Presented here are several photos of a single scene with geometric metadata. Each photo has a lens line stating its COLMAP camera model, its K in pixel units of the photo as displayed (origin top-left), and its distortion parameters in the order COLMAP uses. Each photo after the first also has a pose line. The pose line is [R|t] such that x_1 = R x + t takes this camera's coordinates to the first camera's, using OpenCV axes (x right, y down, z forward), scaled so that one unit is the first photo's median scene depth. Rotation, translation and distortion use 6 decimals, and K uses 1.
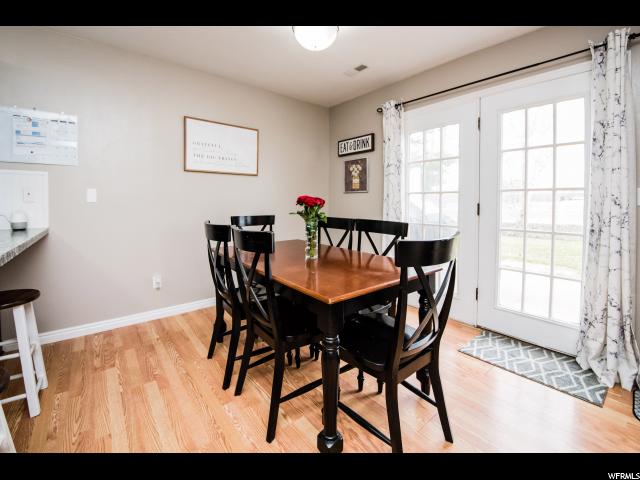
lens RADIAL K [[277.8, 0, 336.8], [0, 277.8, 207.3], [0, 0, 1]] dist [-0.031286, -0.000309]
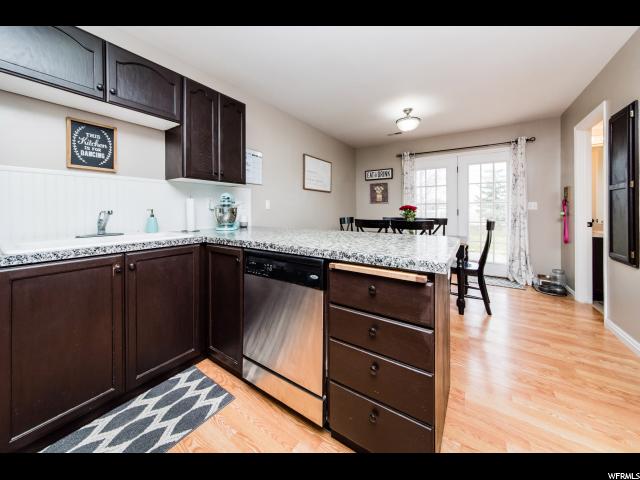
lens RADIAL K [[243.7, 0, 343.2], [0, 243.7, 209.8], [0, 0, 1]] dist [0.001167, 0.000538]
pose [[0.944036, -0.004278, 0.329814, -0.800174], [0.012497, 0.999662, -0.022804, 0.018288], [-0.329605, 0.025649, 0.943770, -0.361427]]
